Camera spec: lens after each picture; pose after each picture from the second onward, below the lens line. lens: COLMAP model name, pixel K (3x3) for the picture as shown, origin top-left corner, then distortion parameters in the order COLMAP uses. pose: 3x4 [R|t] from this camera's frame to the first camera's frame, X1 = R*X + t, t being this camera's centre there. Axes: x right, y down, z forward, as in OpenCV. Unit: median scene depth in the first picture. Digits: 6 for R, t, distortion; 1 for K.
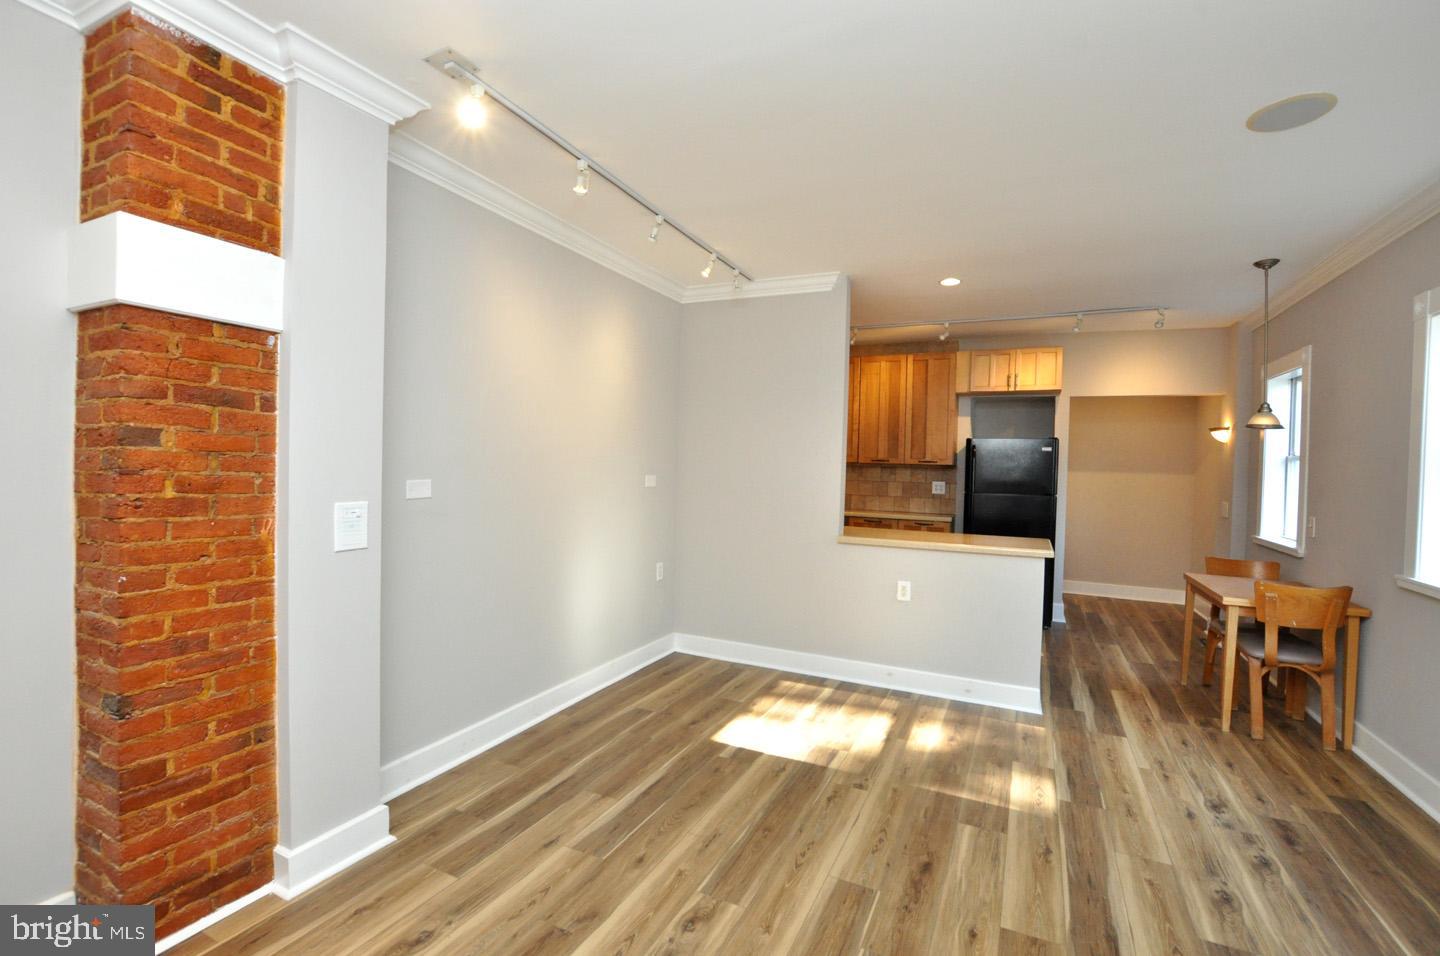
lens RADIAL K [[627.1, 0, 720.0], [0, 627.1, 478.0], [0, 0, 1]] dist [-0.029170, 0.000766]
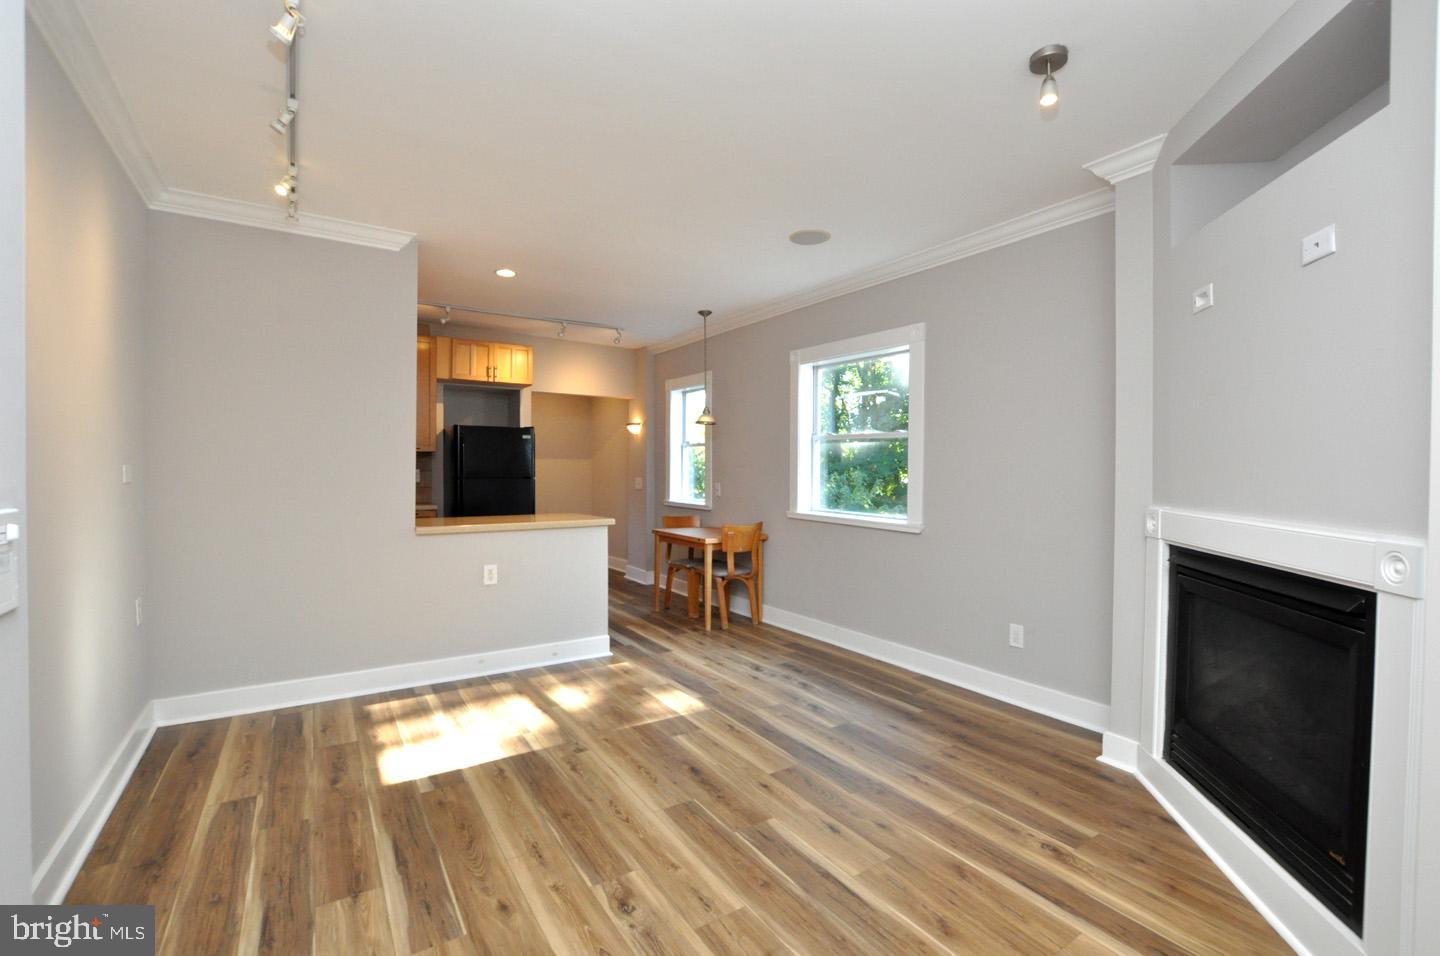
lens RADIAL K [[632.3, 0, 720.0], [0, 632.3, 478.0], [0, 0, 1]] dist [-0.034627, 0.000178]
pose [[0.508656, -0.035672, 0.860230, -0.460297], [0.024112, 0.999340, 0.027183, 0.008617], [-0.860632, 0.006915, 0.509180, 0.207301]]
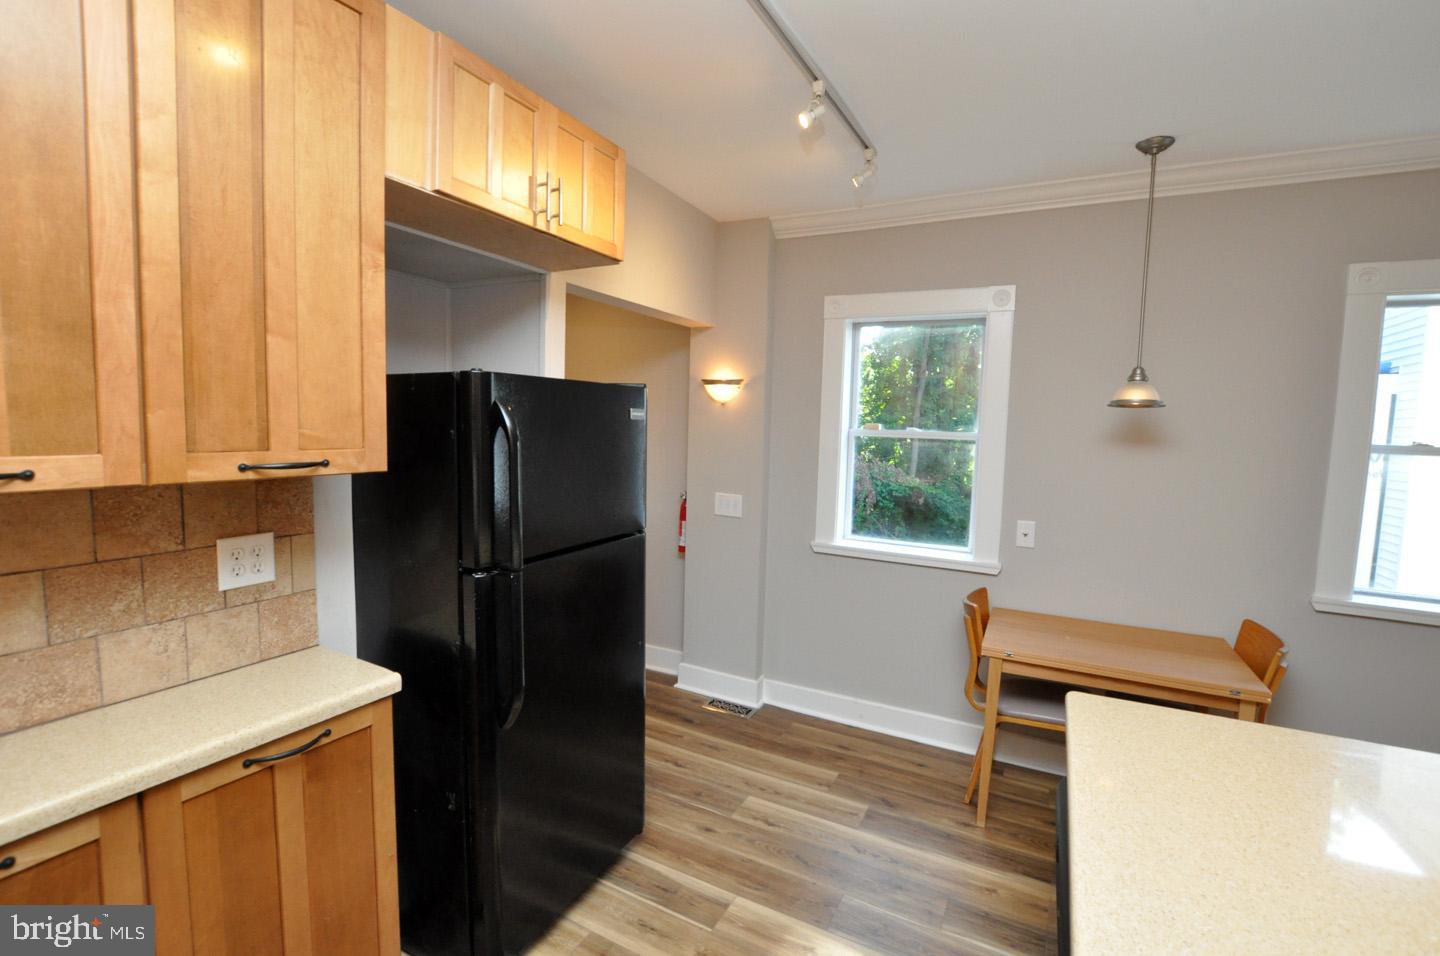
lens RADIAL K [[627.1, 0, 720.0], [0, 627.1, 478.0], [0, 0, 1]] dist [-0.029170, 0.000766]
pose [[0.027136, -0.112617, 0.993268, 0.235061], [-0.007298, 0.993585, 0.112852, -0.085608], [-0.999605, -0.010311, 0.026140, 1.573333]]
